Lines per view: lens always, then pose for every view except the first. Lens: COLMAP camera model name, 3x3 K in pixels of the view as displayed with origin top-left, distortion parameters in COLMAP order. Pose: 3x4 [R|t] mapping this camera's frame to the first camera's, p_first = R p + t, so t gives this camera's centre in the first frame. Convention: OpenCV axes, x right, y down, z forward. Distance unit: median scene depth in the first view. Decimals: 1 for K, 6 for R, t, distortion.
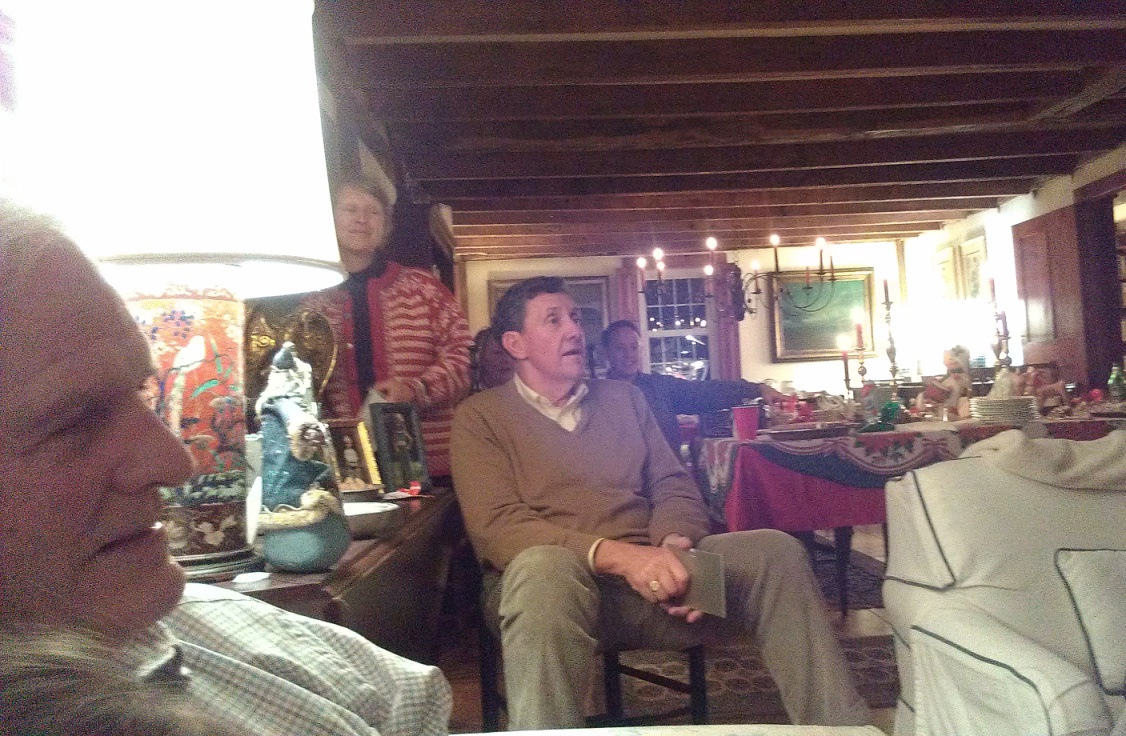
lens RADIAL K [[455.5, 0, 563.0], [0, 455.5, 368.0], [0, 0, 1]] dist [0.007799, -0.000425]
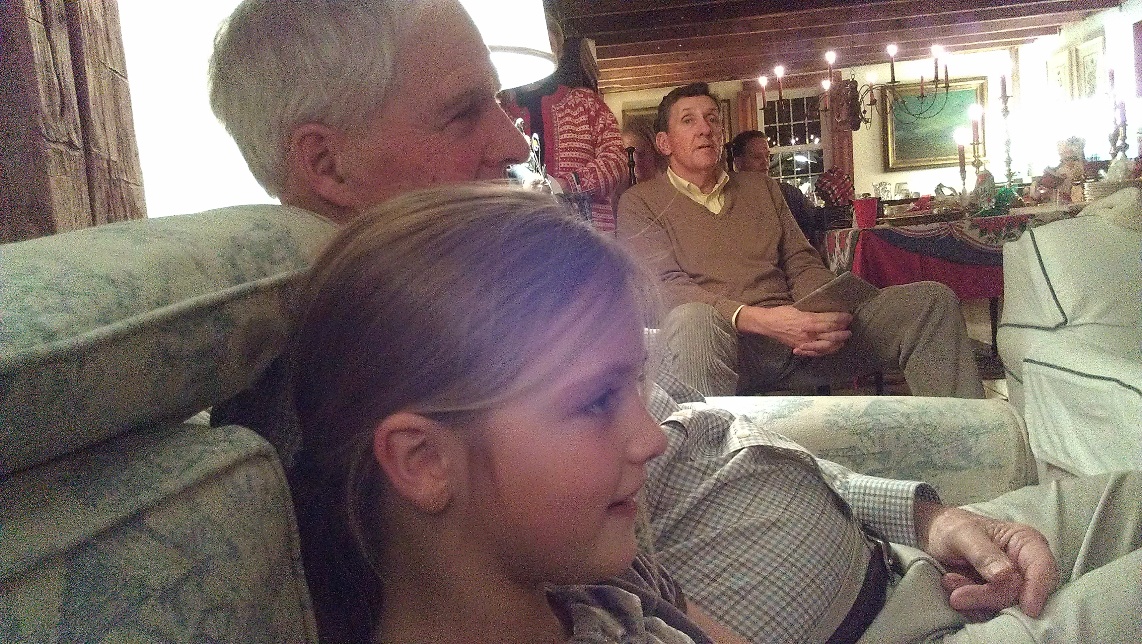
lens RADIAL K [[455.6, 0, 567.4], [0, 455.6, 319.4], [0, 0, 1]] dist [-0.000838, -0.000379]
pose [[0.994902, -0.023656, -0.098036, -0.209215], [0.030856, 0.996885, 0.072585, 0.253576], [0.096013, -0.075239, 0.992532, -0.189417]]
